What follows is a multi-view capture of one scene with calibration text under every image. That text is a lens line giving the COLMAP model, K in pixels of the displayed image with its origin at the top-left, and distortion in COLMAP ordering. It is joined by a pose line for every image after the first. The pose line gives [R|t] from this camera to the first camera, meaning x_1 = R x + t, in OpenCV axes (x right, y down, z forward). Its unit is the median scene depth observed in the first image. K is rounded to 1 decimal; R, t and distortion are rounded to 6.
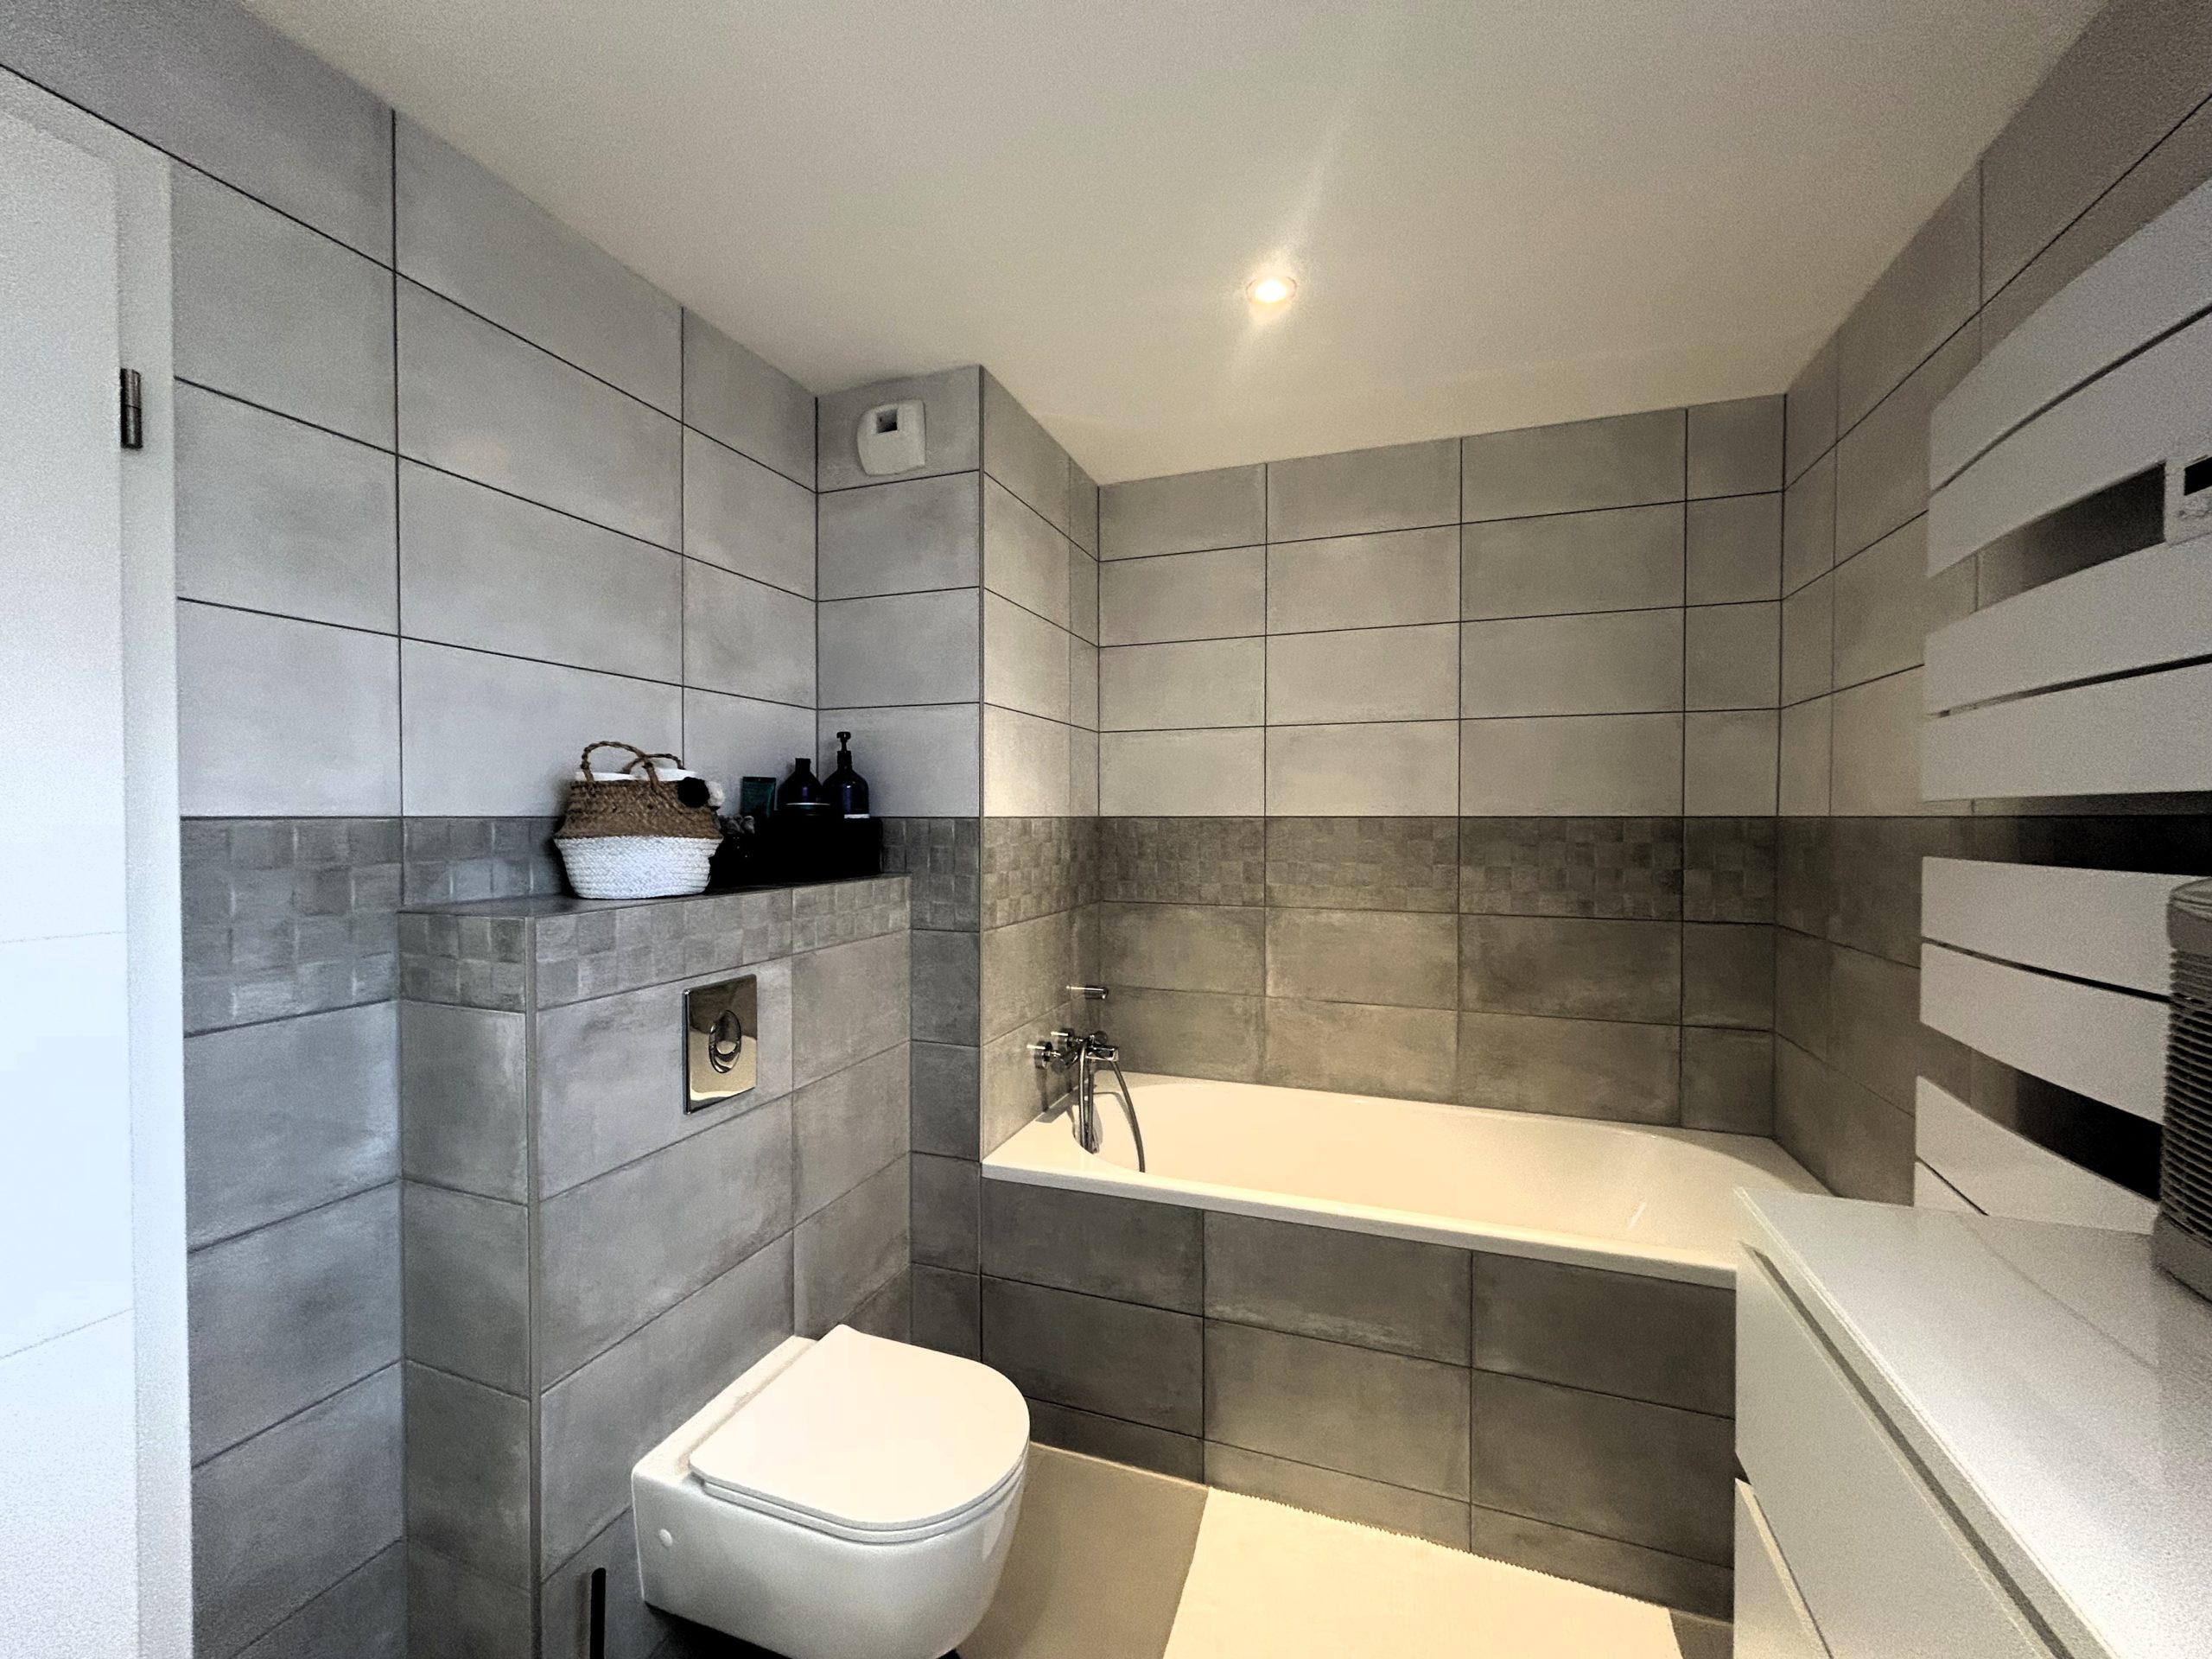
lens RADIAL K [[885.0, 0, 1112.3], [0, 885.0, 826.9], [0, 0, 1]] dist [-0.000298, 0.000079]
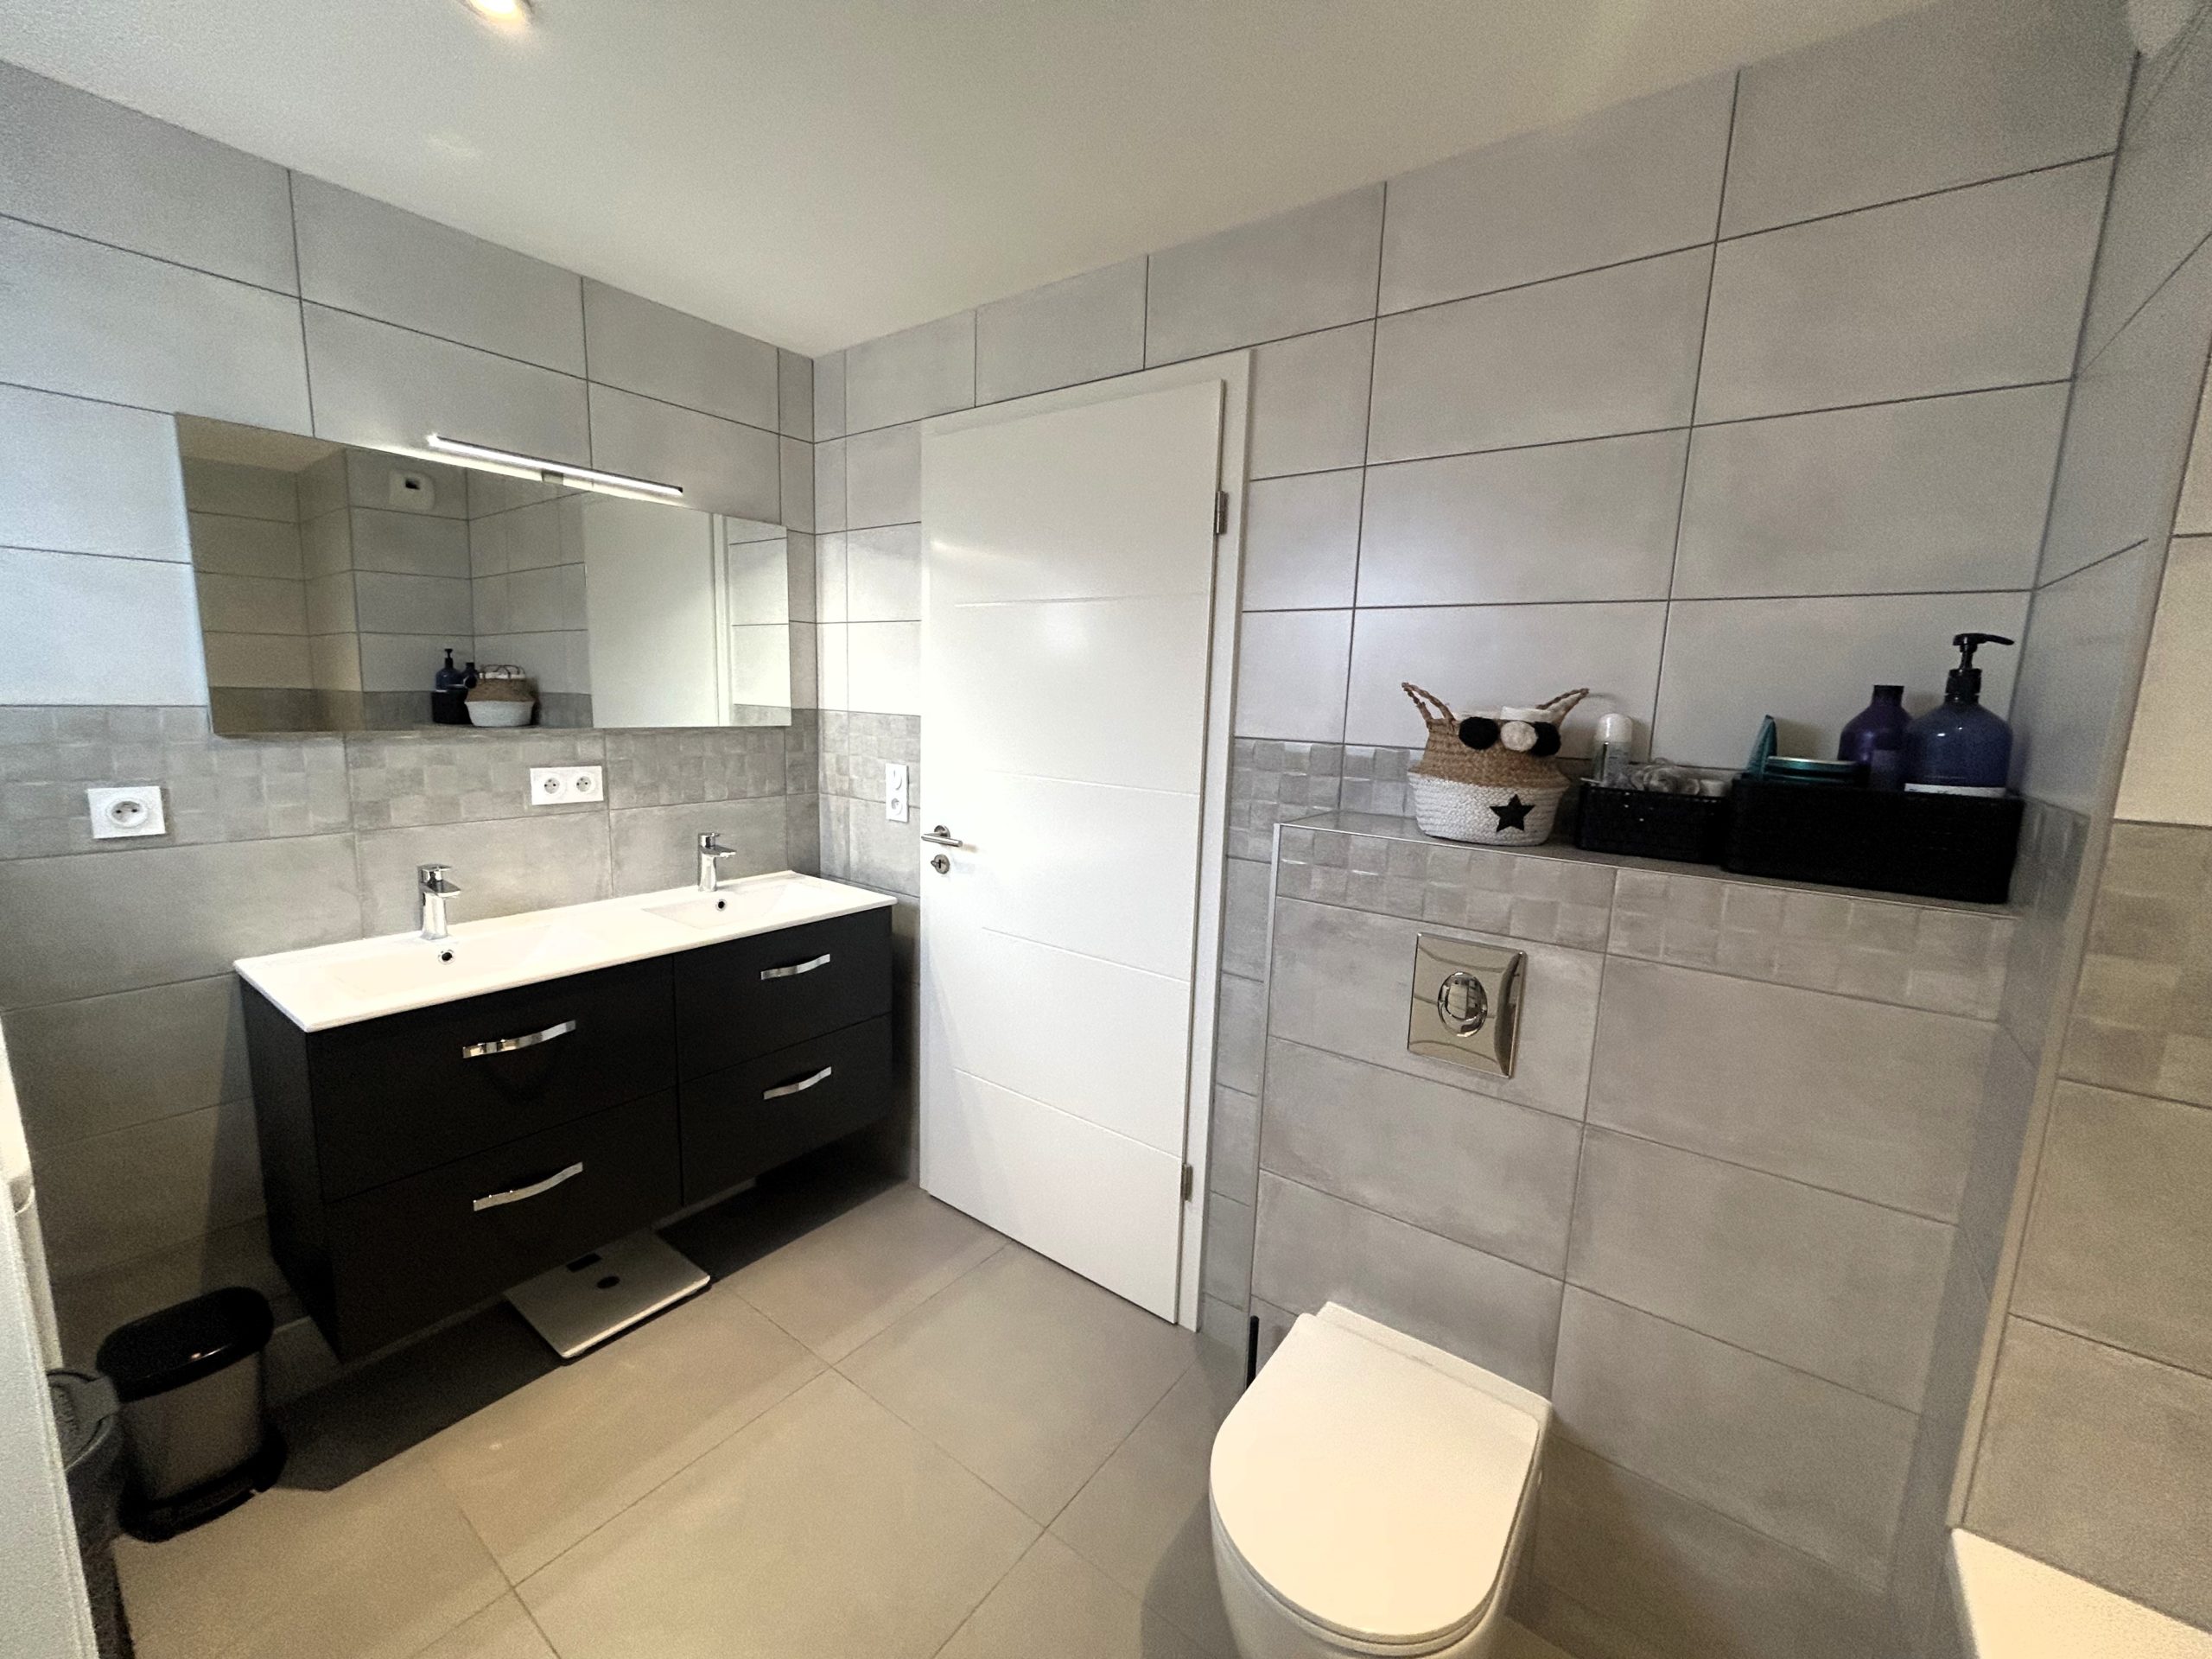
lens RADIAL K [[885.0, 0, 1112.3], [0, 885.0, 826.9], [0, 0, 1]] dist [-0.000298, 0.000079]
pose [[-0.287980, 0.134910, -0.948086, 0.468439], [-0.047423, 0.986803, 0.154824, -0.060612], [0.956461, 0.089547, -0.277782, 0.801586]]
